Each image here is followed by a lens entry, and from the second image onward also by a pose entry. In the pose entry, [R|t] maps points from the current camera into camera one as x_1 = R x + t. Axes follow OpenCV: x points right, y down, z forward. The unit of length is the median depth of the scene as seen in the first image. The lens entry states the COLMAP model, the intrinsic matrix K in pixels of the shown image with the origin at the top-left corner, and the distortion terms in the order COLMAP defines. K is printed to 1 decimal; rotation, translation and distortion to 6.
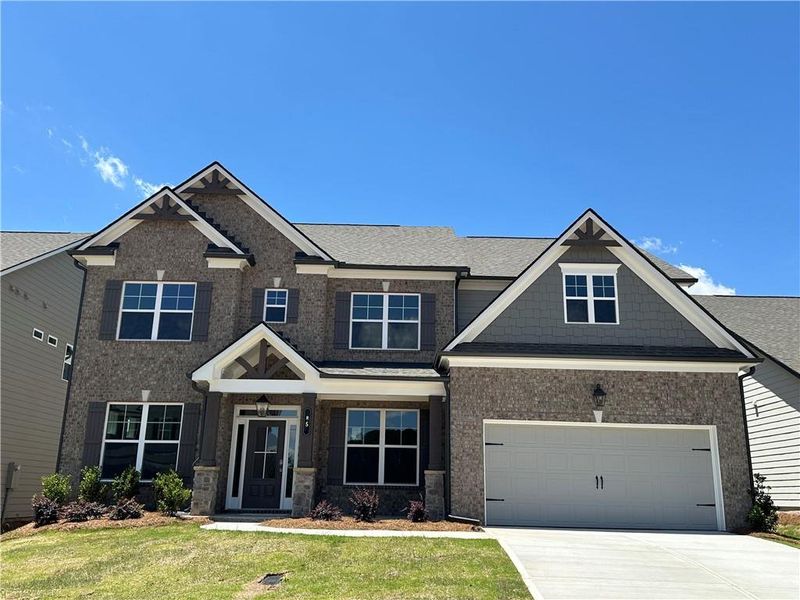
lens RADIAL K [[717.0, 0, 400.0], [0, 717.0, 300.0], [0, 0, 1]] dist [0.204844, -0.480076]
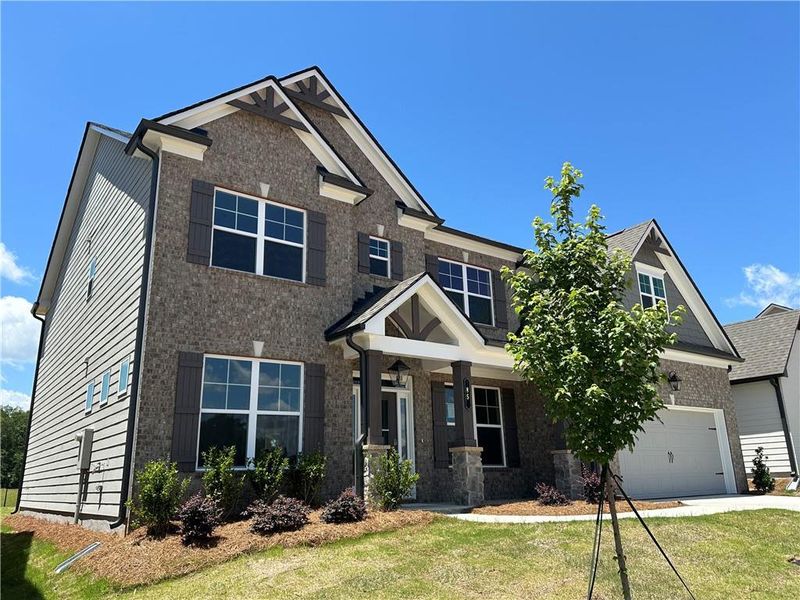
lens RADIAL K [[615.1, 0, 400.0], [0, 615.1, 300.0], [0, 0, 1]] dist [0.152413, -0.284729]
pose [[0.798171, 0.128709, 0.588521, -0.627358], [-0.118047, 0.991387, -0.056716, 0.105158], [-0.590752, -0.024204, 0.806490, 0.439536]]
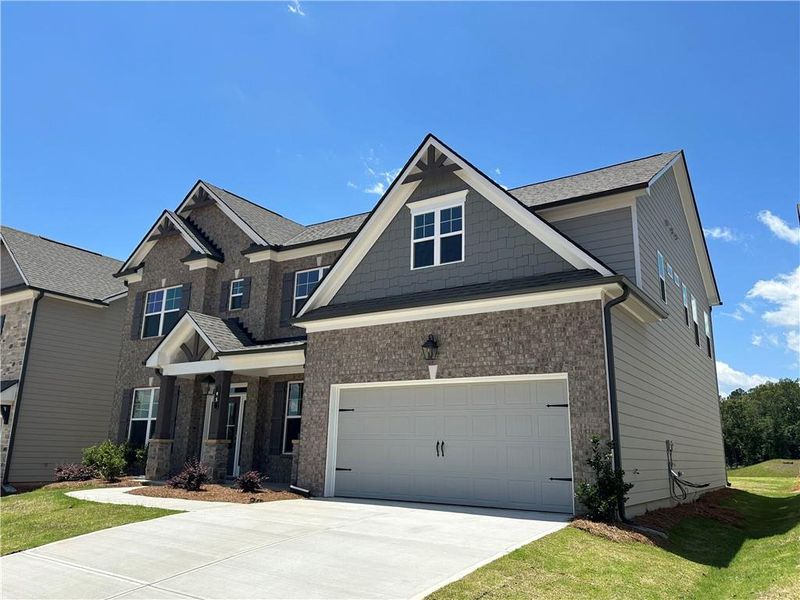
lens RADIAL K [[615.1, 0, 400.0], [0, 615.1, 300.0], [0, 0, 1]] dist [0.152413, -0.284729]
pose [[0.838590, -0.132689, -0.528356, 0.598845], [0.137726, 0.990015, -0.030032, 0.087410], [0.527066, -0.047584, 0.848491, 0.347993]]
